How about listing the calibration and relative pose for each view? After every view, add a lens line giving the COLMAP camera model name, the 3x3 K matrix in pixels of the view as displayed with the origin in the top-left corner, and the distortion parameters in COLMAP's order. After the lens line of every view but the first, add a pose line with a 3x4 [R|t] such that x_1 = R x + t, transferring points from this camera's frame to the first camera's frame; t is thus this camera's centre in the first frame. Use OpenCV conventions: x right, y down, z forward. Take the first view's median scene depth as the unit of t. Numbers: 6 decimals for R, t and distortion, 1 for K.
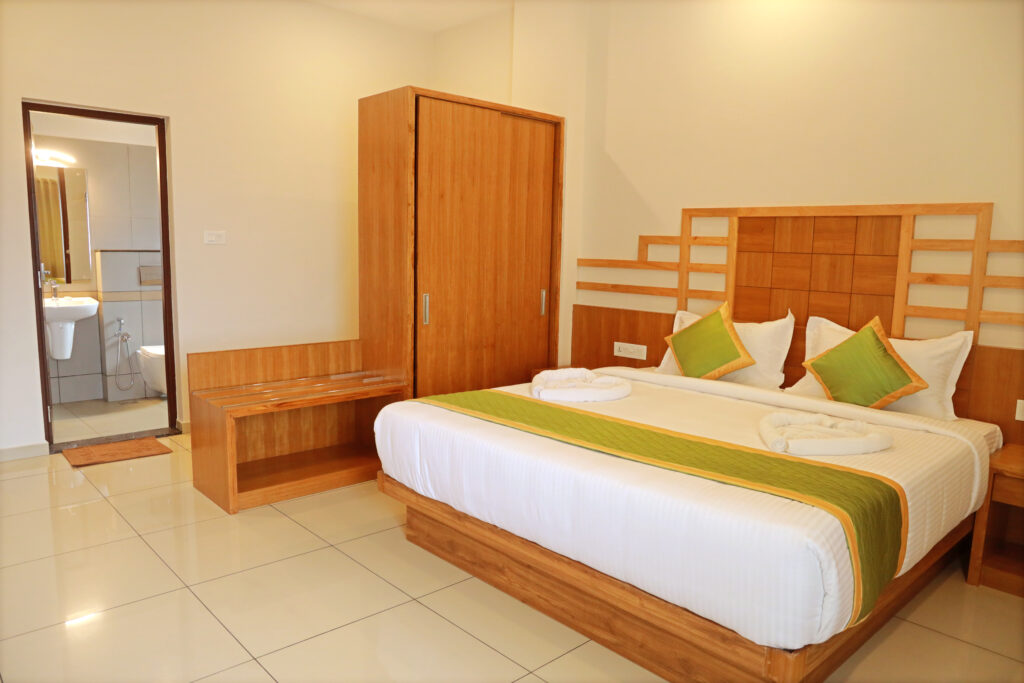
lens RADIAL K [[719.8, 0, 508.2], [0, 719.8, 350.7], [0, 0, 1]] dist [-0.084016, 0.063019]
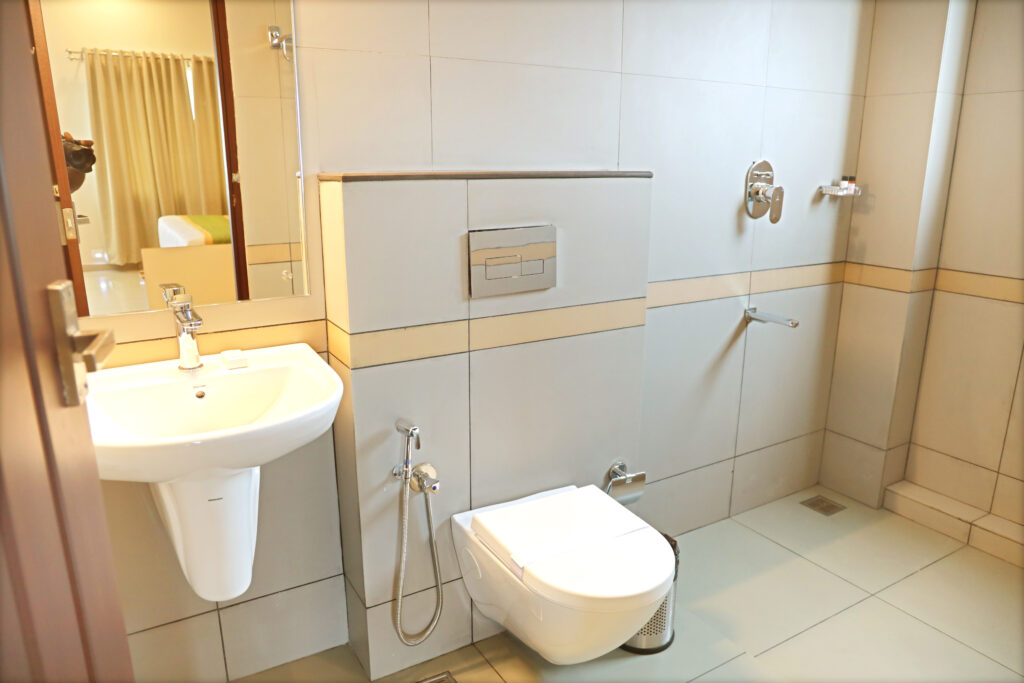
lens RADIAL K [[719.8, 0, 509.9], [0, 719.8, 345.6], [0, 0, 1]] dist [-0.084016, 0.063019]
pose [[0.978406, 0.033798, -0.203913, -0.451605], [-0.010746, 0.993524, 0.113114, -0.108358], [0.206415, -0.108480, 0.972432, 0.731811]]
